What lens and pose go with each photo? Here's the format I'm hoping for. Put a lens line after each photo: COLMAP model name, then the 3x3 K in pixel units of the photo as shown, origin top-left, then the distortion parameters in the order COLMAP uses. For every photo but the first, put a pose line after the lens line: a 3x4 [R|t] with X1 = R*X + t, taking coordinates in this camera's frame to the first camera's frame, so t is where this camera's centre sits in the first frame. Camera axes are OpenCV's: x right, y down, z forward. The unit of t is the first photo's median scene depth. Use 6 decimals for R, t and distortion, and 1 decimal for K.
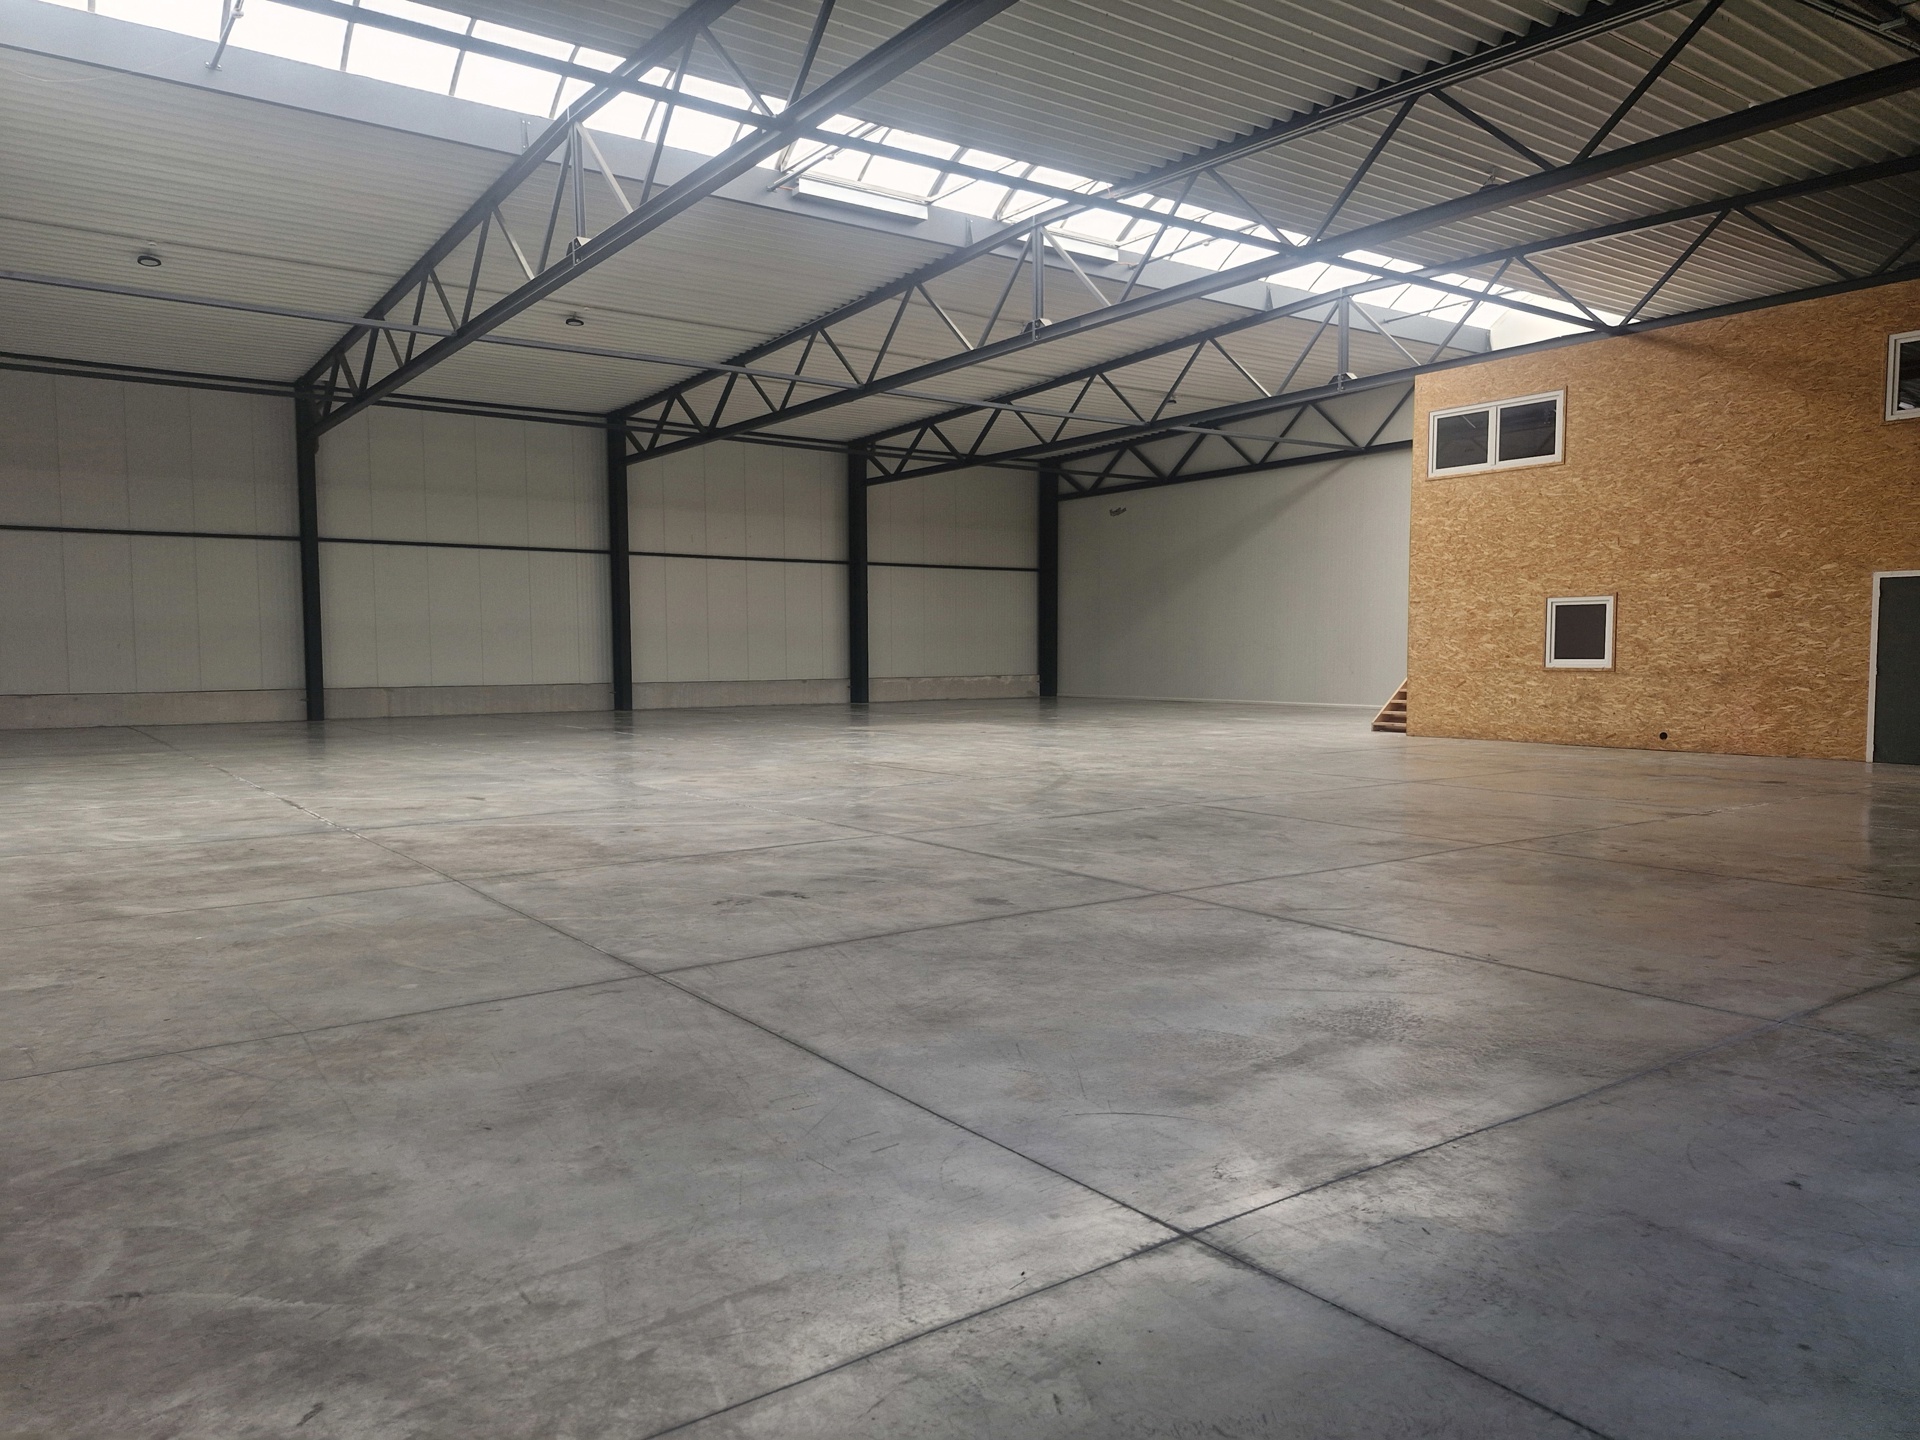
lens RADIAL K [[1332.5, 0, 957.4], [0, 1332.5, 723.0], [0, 0, 1]] dist [0.000082, -0.000012]
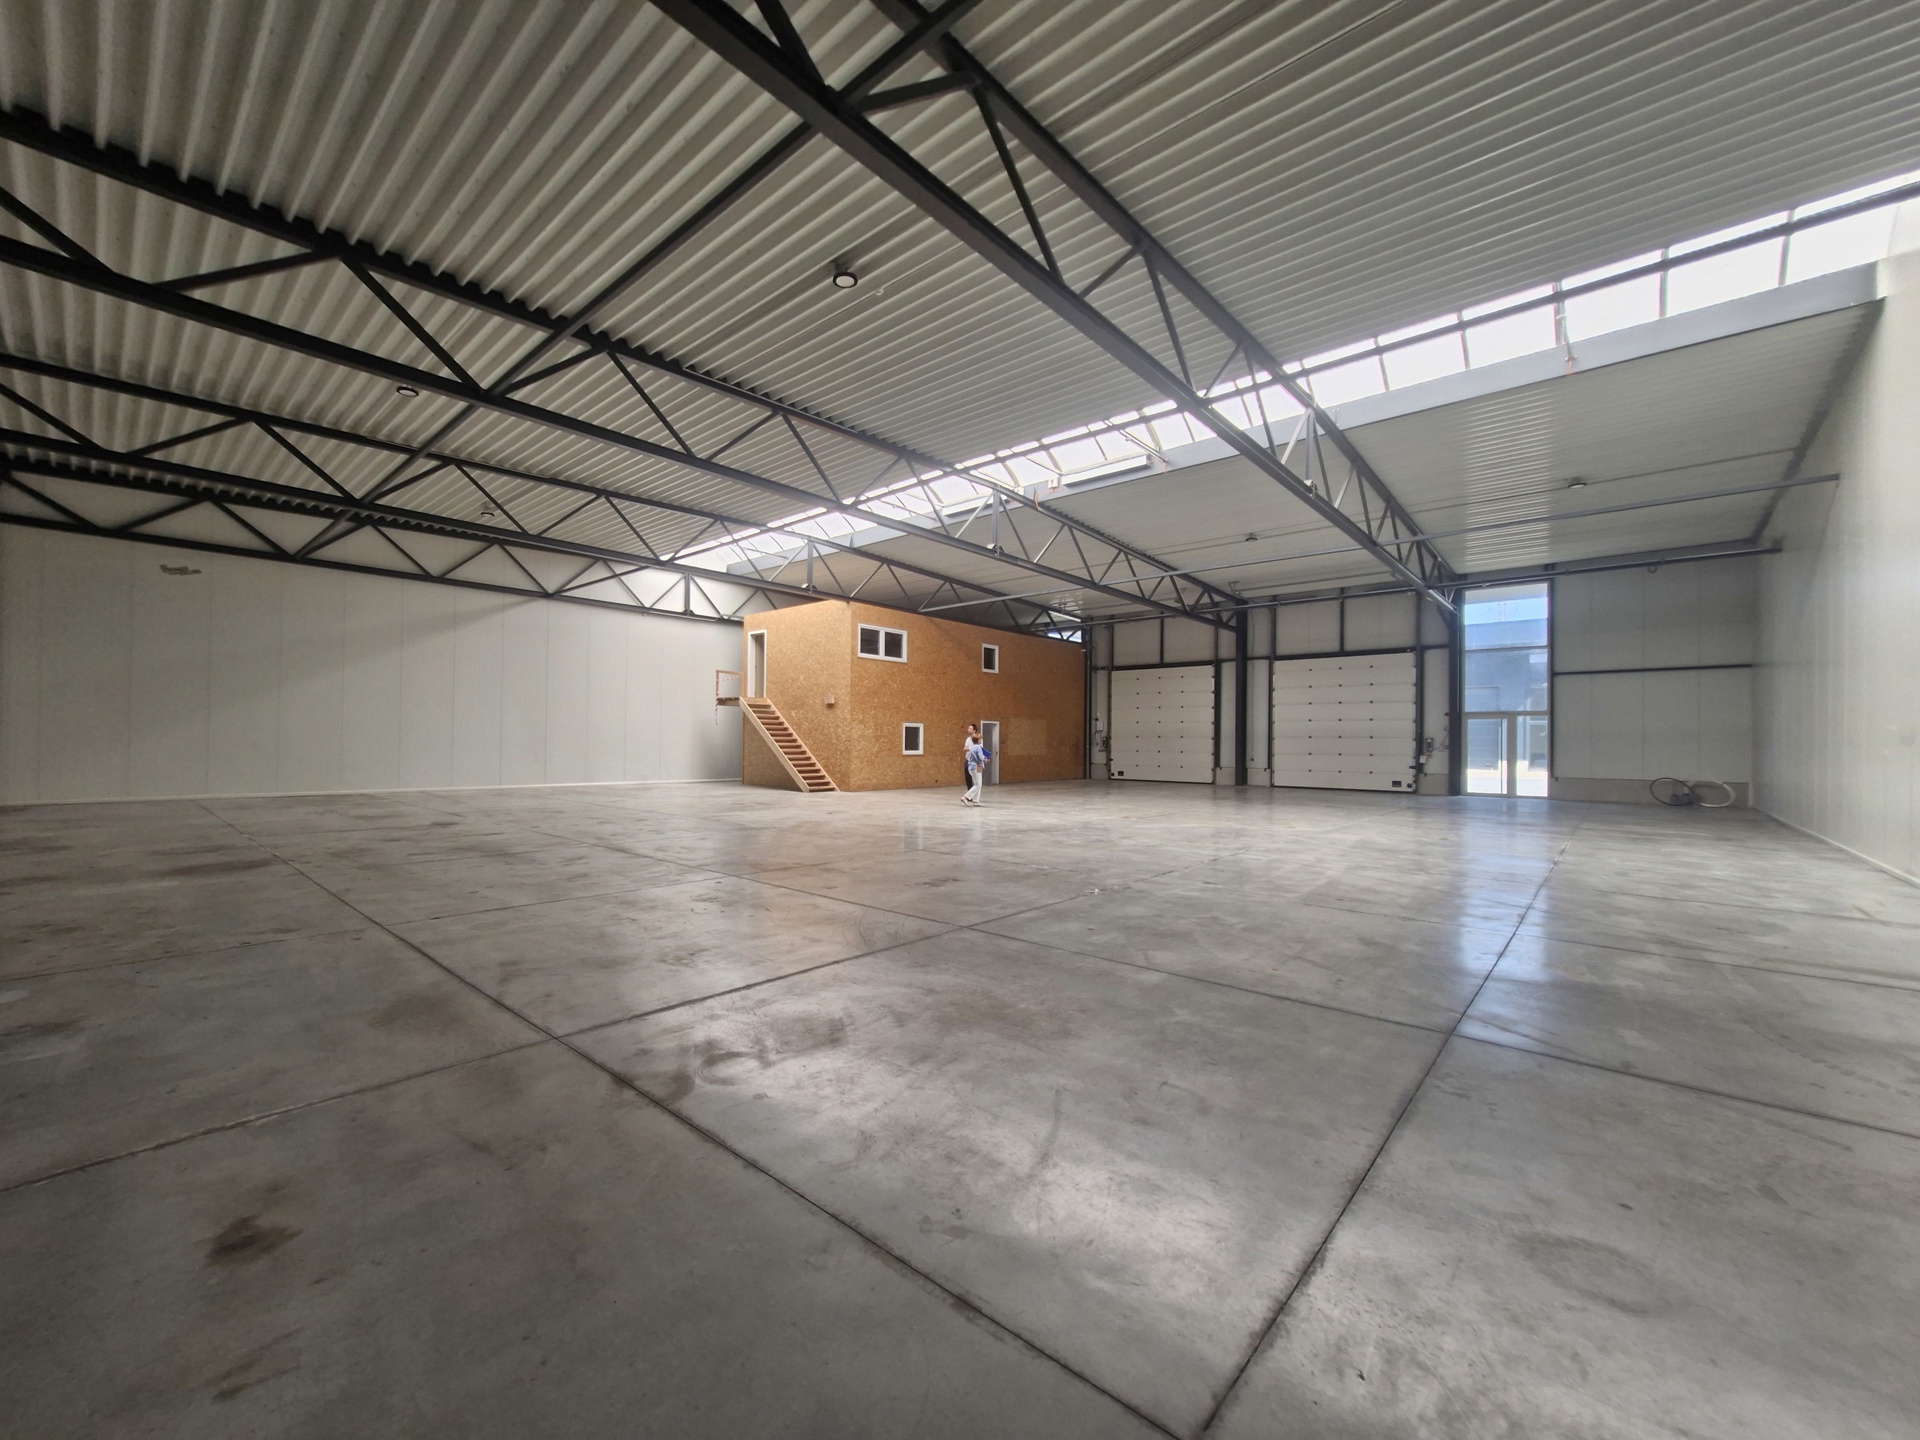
lens RADIAL K [[762.3, 0, 957.8], [0, 762.3, 727.3], [0, 0, 1]] dist [0.000267, 0.000031]
pose [[-0.232289, 0.031370, 0.972141, -0.482179], [0.052649, 0.998420, -0.019637, -0.034655], [-0.971221, 0.046621, -0.233574, 0.732741]]
